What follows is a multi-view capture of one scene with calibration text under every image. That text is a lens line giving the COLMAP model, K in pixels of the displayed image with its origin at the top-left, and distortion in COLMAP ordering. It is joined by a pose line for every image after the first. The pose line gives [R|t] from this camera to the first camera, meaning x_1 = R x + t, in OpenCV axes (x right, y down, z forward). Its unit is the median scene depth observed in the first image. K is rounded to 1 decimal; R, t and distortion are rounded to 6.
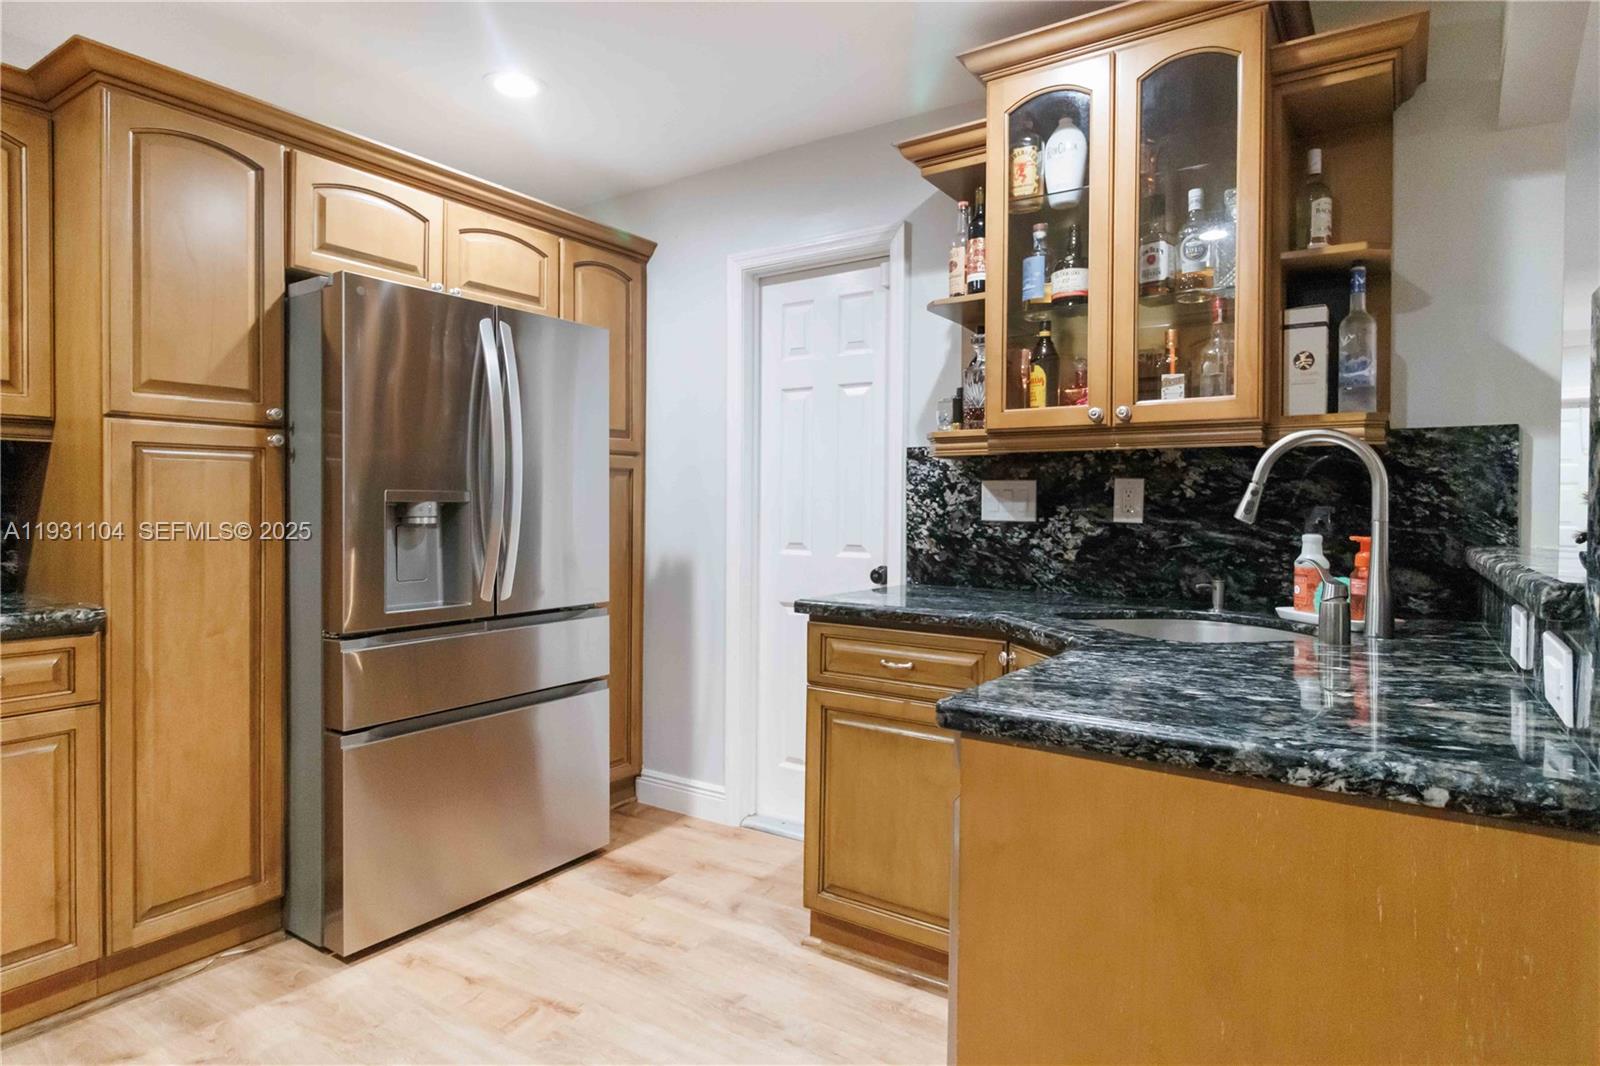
lens RADIAL K [[877.2, 0, 804.0], [0, 877.2, 514.6], [0, 0, 1]] dist [0.000392, 0.000506]
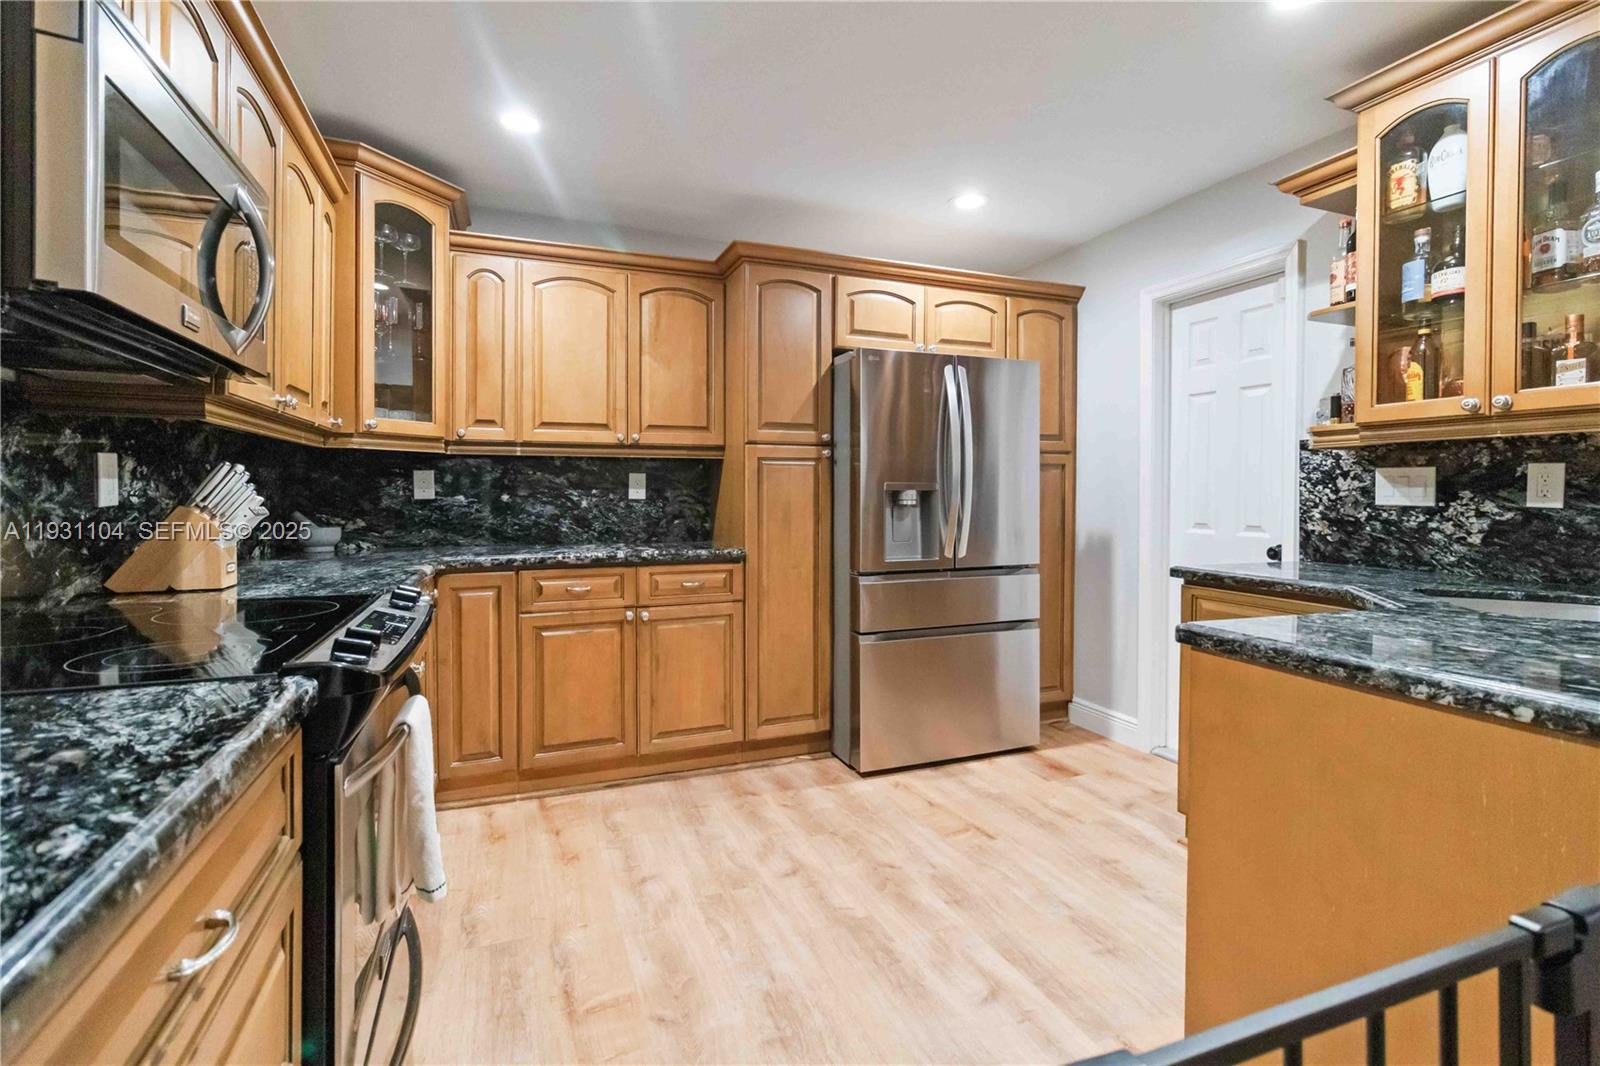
lens RADIAL K [[758.2, 0, 806.0], [0, 758.2, 501.8], [0, 0, 1]] dist [-0.002439, -0.000097]
pose [[0.821112, 0.004151, -0.570751, 0.176095], [-0.003289, 0.999991, 0.002542, 0.003052], [0.570757, -0.000210, 0.821119, -0.189665]]
